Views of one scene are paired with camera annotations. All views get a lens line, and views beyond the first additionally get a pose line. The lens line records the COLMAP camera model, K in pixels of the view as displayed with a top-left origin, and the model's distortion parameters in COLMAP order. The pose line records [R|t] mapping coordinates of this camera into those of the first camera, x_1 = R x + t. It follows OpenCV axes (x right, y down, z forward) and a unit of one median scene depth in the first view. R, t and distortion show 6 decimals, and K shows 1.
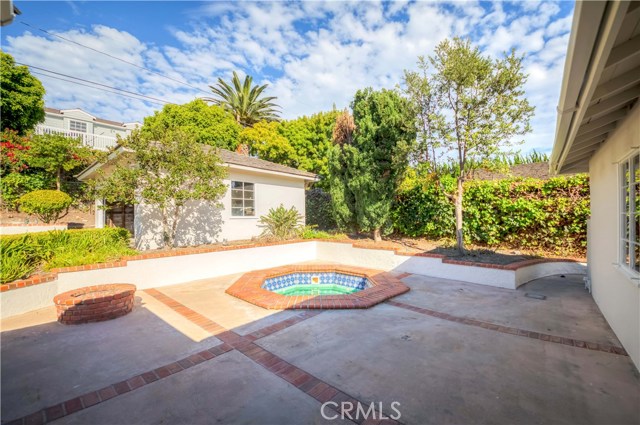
lens RADIAL K [[248.0, 0, 316.8], [0, 248.0, 217.2], [0, 0, 1]] dist [-0.001041, -0.000557]
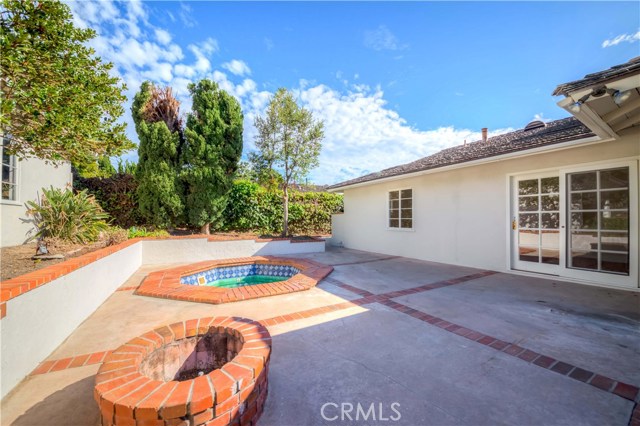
lens RADIAL K [[234.6, 0, 309.3], [0, 234.6, 213.1], [0, 0, 1]] dist [0.002194, -0.000484]
pose [[0.353985, 0.034135, 0.934628, -0.647993], [0.000112, 0.999332, -0.036540, 0.054211], [-0.935251, 0.013039, 0.353745, 0.379821]]
